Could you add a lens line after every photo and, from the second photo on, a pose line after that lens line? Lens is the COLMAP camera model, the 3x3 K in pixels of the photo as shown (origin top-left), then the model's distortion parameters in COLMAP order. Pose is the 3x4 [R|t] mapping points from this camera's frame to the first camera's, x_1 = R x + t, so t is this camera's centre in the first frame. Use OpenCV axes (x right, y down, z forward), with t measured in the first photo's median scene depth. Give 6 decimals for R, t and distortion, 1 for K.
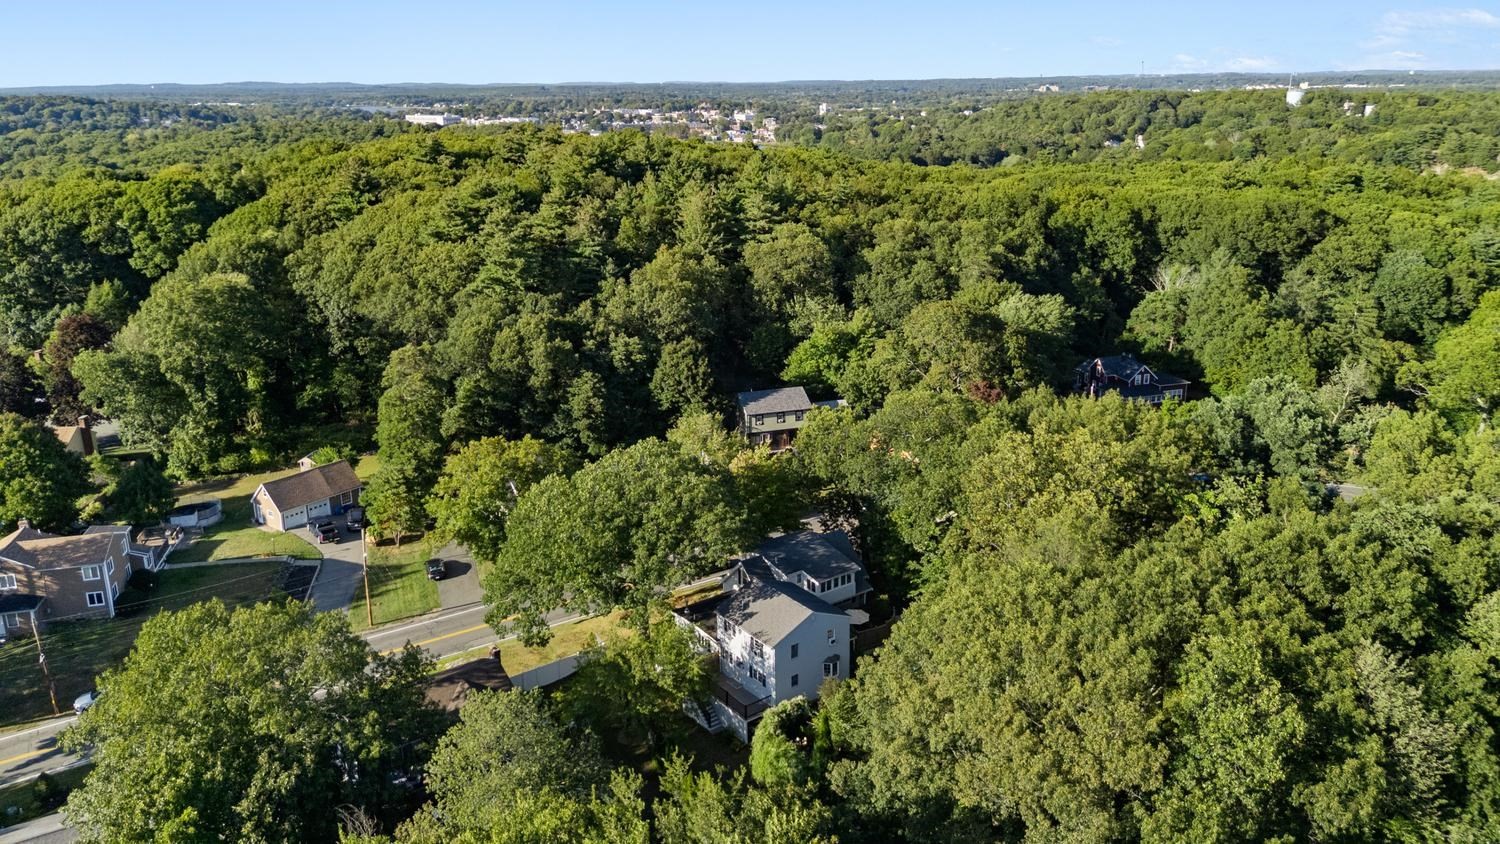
lens RADIAL K [[1061.3, 0, 761.4], [0, 1061.3, 393.7], [0, 0, 1]] dist [0.104348, -0.091131]
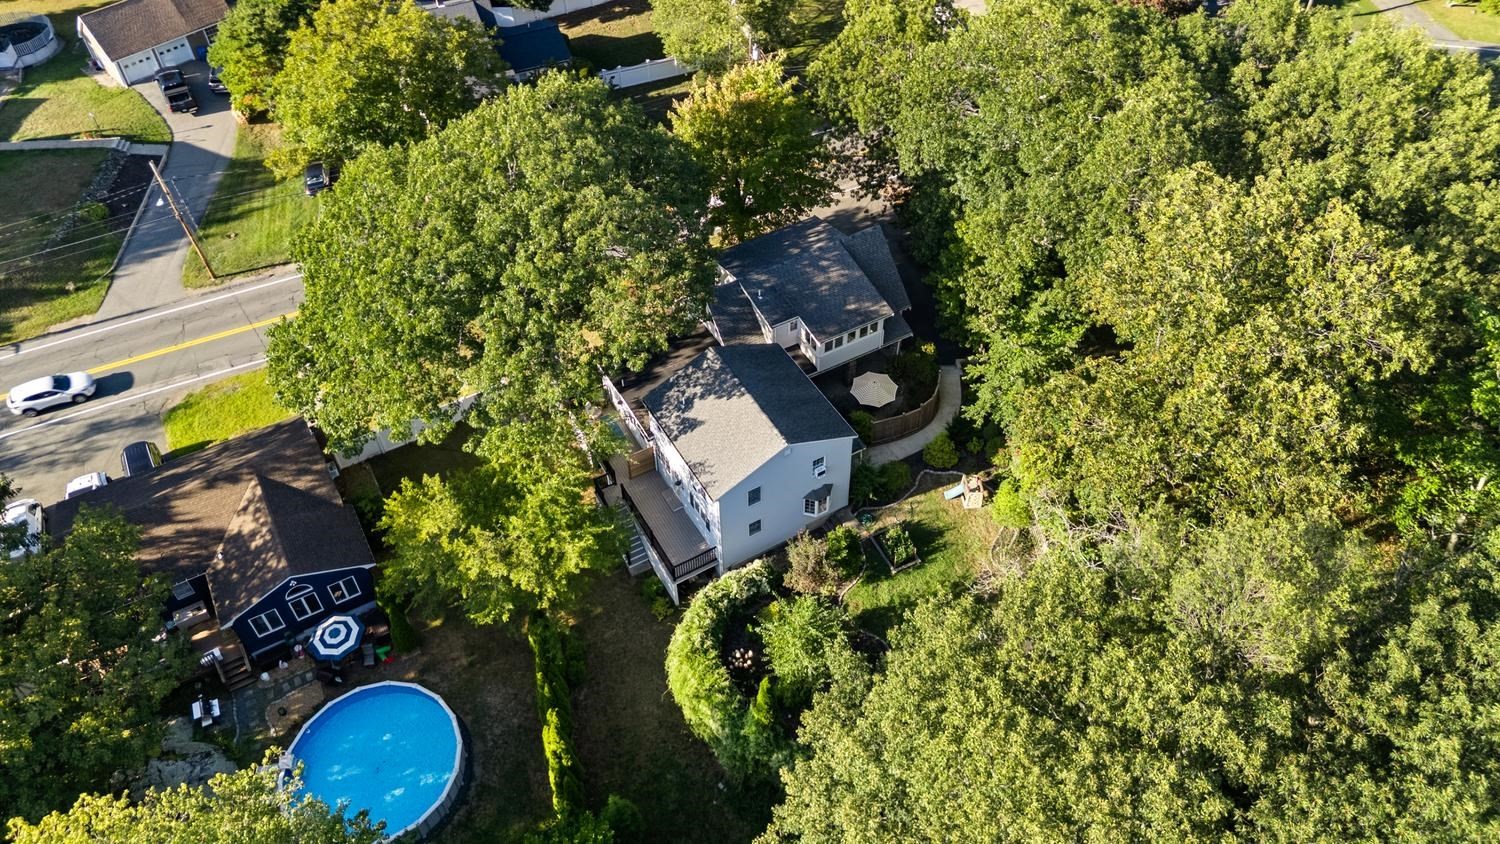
lens RADIAL K [[1061.3, 0, 761.4], [0, 1061.3, 393.7], [0, 0, 1]] dist [0.104348, -0.091131]
pose [[0.993265, 0.085949, -0.077705, 0.073678], [-0.033775, 0.856280, 0.515407, -0.123861], [0.110836, -0.509311, 0.853415, 0.468188]]
